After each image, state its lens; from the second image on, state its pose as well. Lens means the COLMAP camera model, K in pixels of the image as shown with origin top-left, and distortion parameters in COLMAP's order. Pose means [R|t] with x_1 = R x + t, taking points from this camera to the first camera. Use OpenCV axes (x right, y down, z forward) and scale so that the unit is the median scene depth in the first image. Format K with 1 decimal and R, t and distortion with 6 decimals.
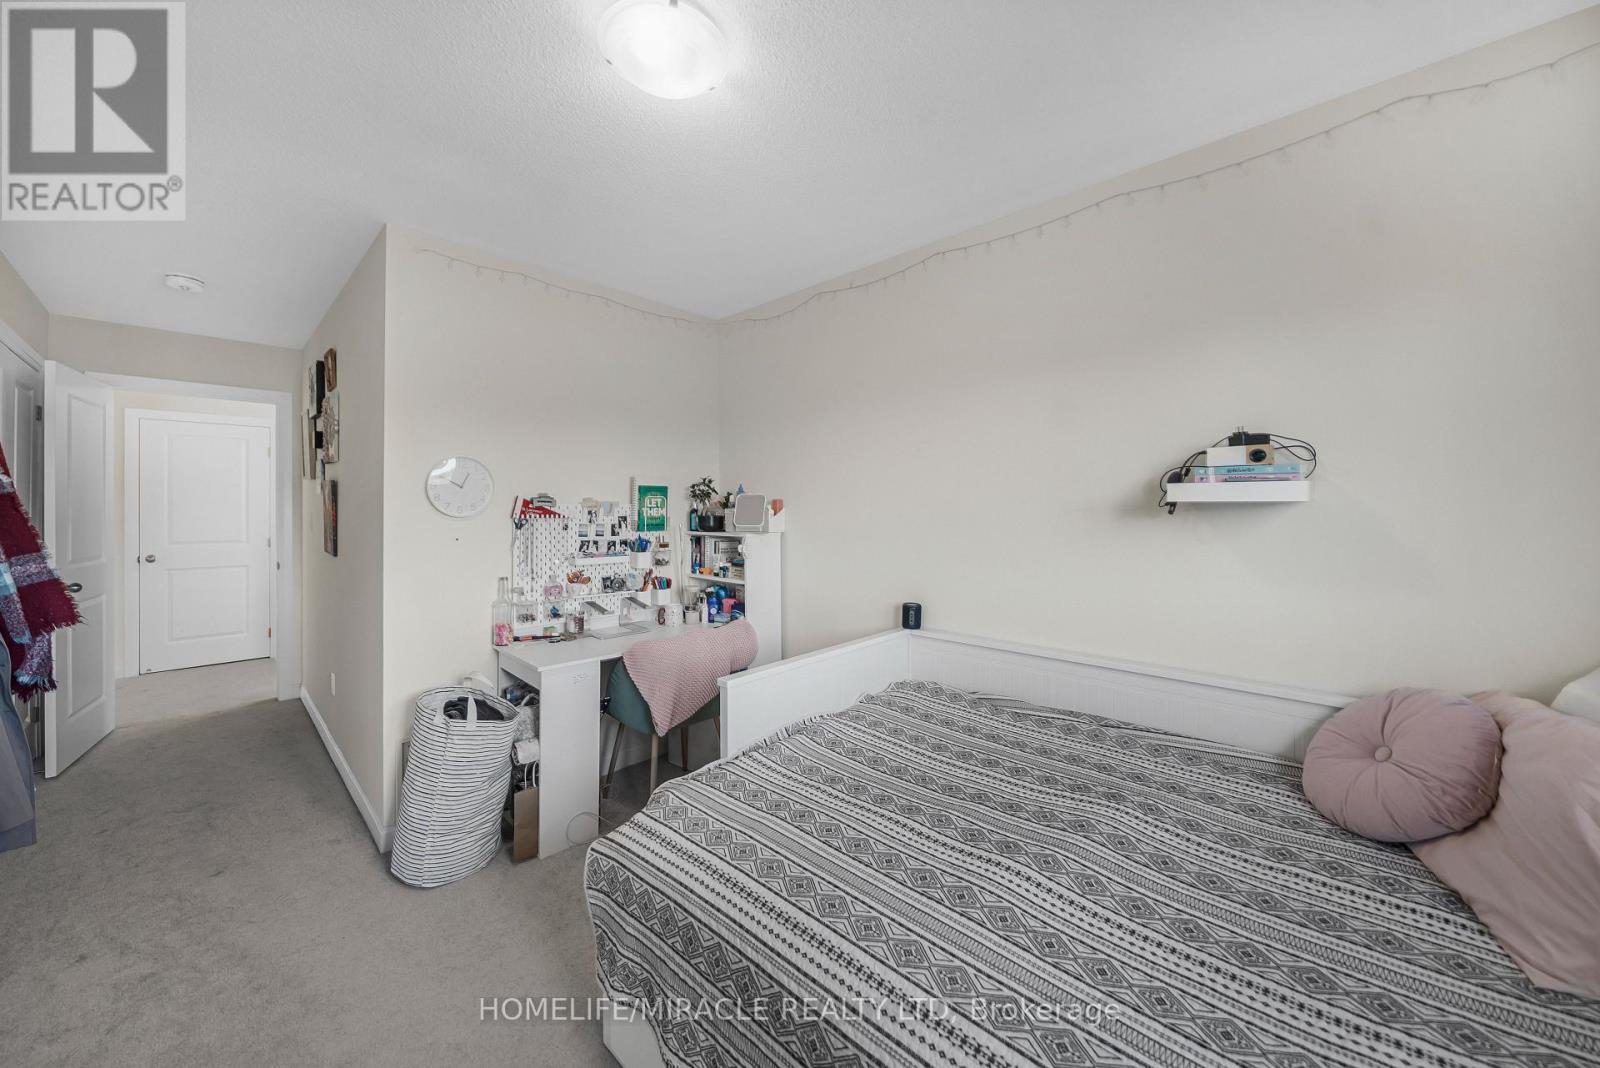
lens RADIAL K [[597.9, 0, 797.4], [0, 597.9, 511.0], [0, 0, 1]] dist [-0.000115, 0.000020]
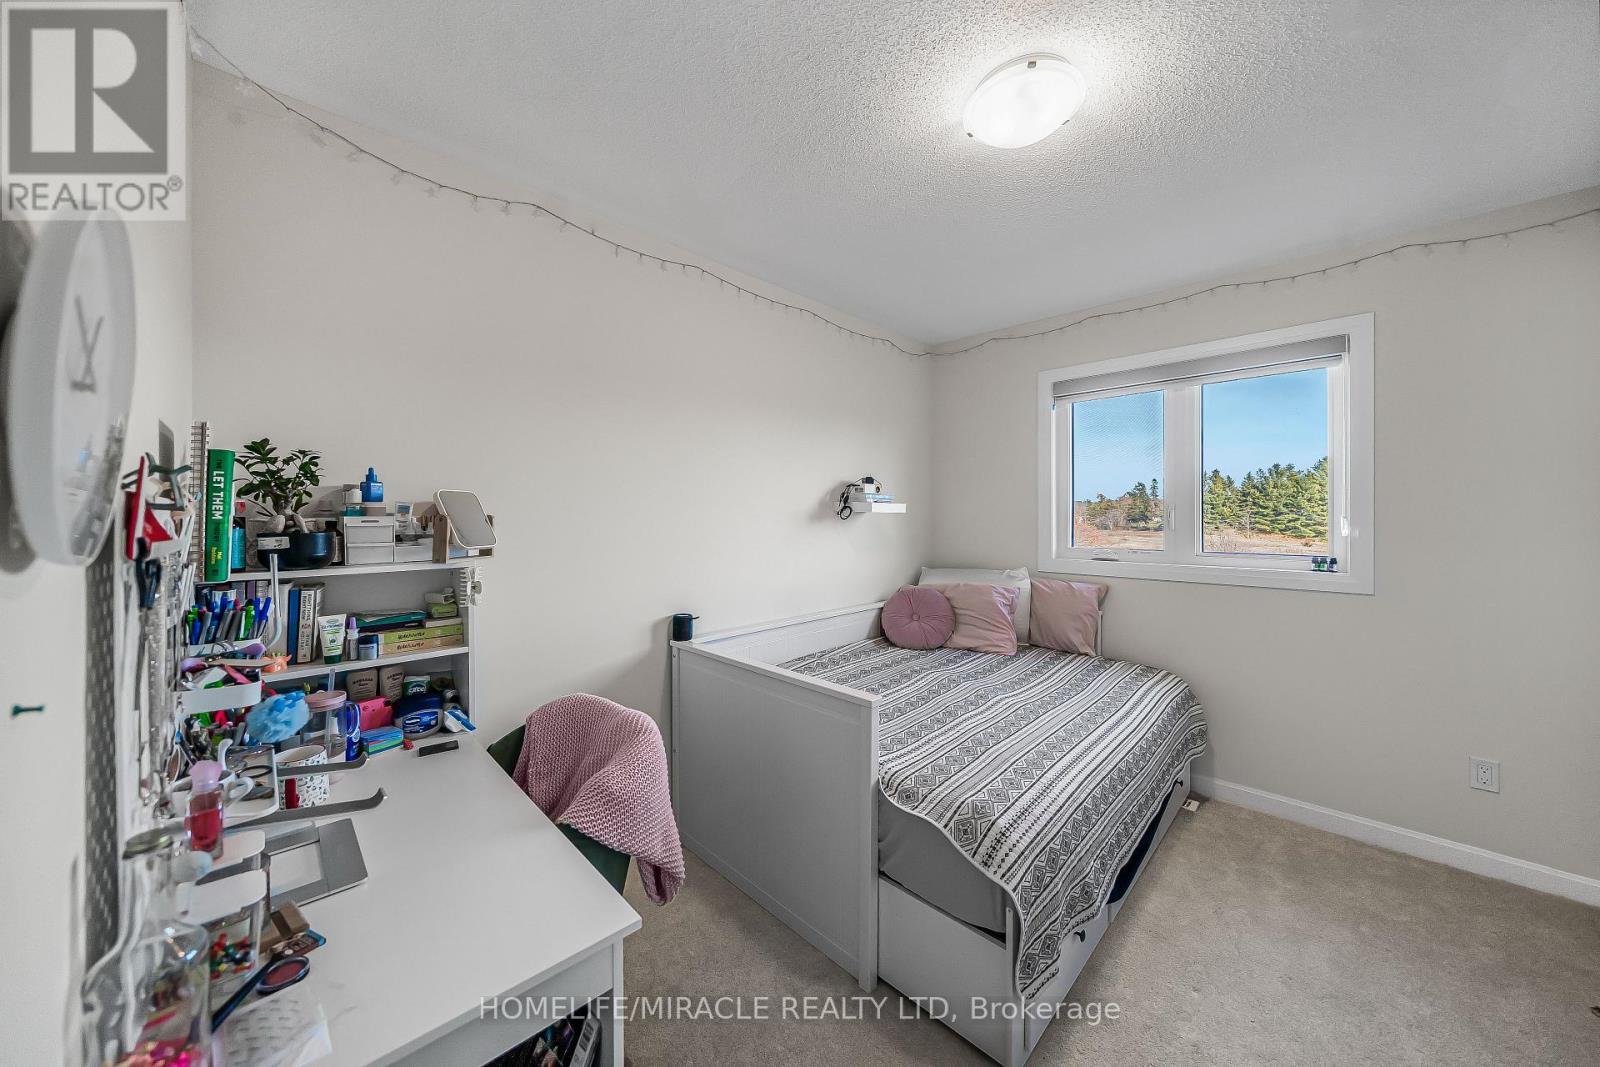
lens RADIAL K [[559.2, 0, 802.1], [0, 559.2, 534.9], [0, 0, 1]] dist [-0.006580, -0.000083]
pose [[-0.010520, -0.029211, 0.999518, -1.171645], [0.004252, 0.999563, 0.029258, -0.003021], [-0.999936, 0.004558, -0.010391, 1.333678]]
